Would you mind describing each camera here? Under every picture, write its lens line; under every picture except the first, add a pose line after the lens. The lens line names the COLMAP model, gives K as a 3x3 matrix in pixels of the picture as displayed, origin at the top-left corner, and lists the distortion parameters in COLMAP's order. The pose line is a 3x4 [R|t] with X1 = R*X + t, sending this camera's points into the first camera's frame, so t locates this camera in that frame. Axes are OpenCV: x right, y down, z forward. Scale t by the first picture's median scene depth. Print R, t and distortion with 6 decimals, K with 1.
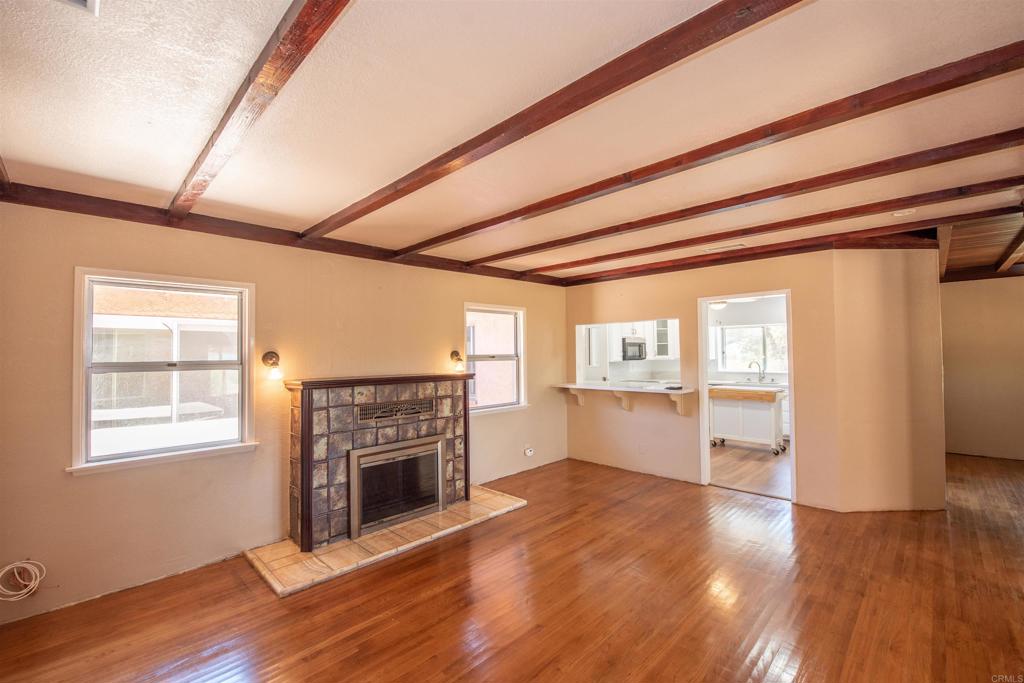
lens RADIAL K [[429.5, 0, 516.6], [0, 429.5, 345.5], [0, 0, 1]] dist [-0.018486, -0.000704]
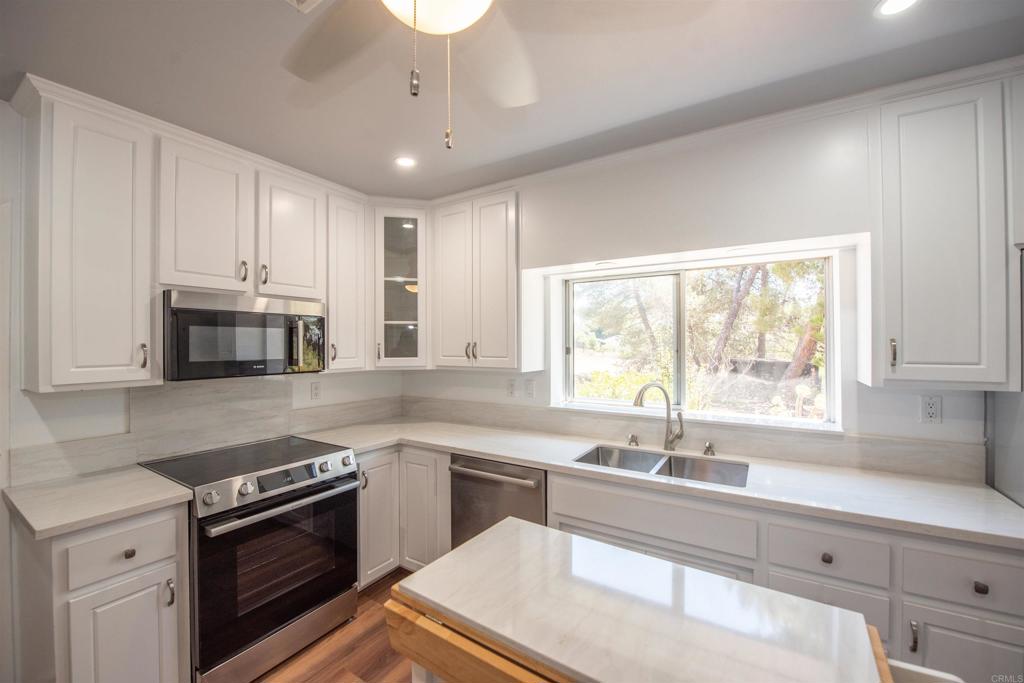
lens RADIAL K [[409.9, 0, 501.0], [0, 409.9, 343.3], [0, 0, 1]] dist [-0.020697, -0.000660]
pose [[0.980339, 0.010565, 0.197038, 0.750944], [-0.014035, 0.999770, 0.016221, 0.012722], [-0.196821, -0.018667, 0.980262, 1.407436]]
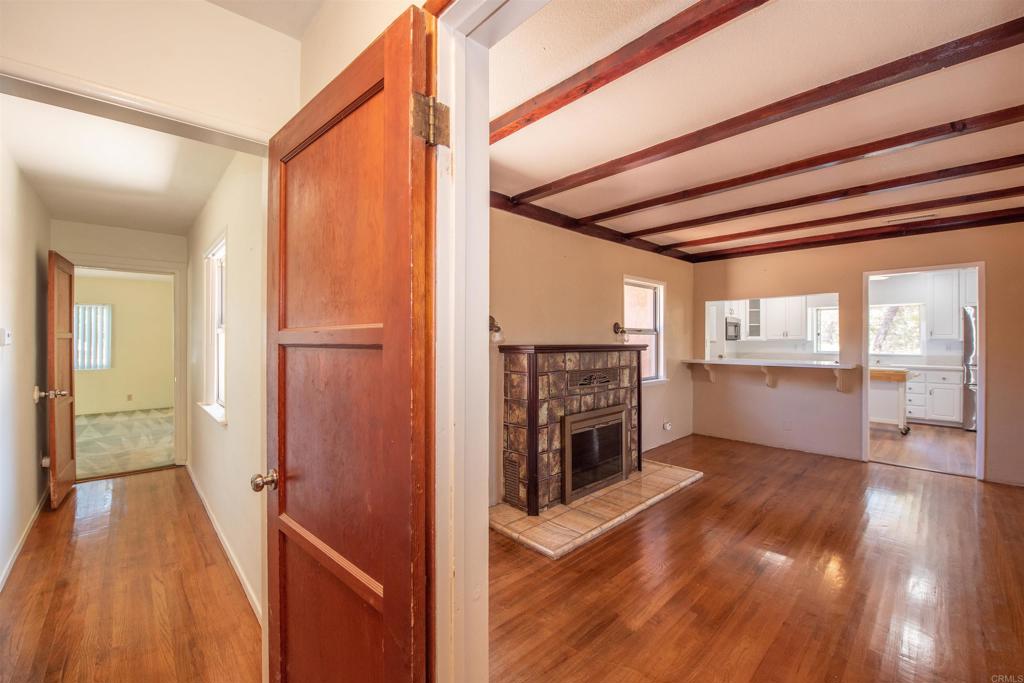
lens RADIAL K [[409.9, 0, 507.0], [0, 409.9, 341.1], [0, 0, 1]] dist [-0.020697, -0.000660]
pose [[0.998515, 0.011679, -0.053214, -0.396740], [-0.010512, 0.999699, 0.022160, 0.041877], [0.053457, -0.021568, 0.998337, 0.037476]]
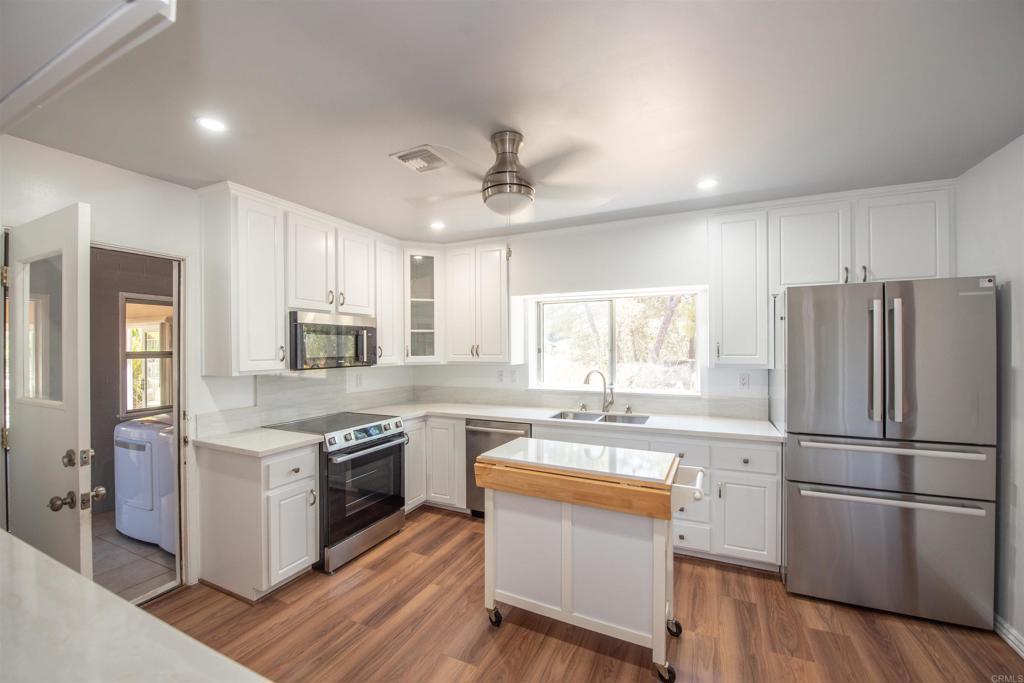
lens RADIAL K [[409.9, 0, 508.3], [0, 409.9, 343.6], [0, 0, 1]] dist [-0.020697, -0.000660]
pose [[0.945115, 0.010415, 0.326571, 0.596922], [-0.013453, 0.999885, 0.007044, 0.011633], [-0.326460, -0.011051, 0.945146, 1.136736]]
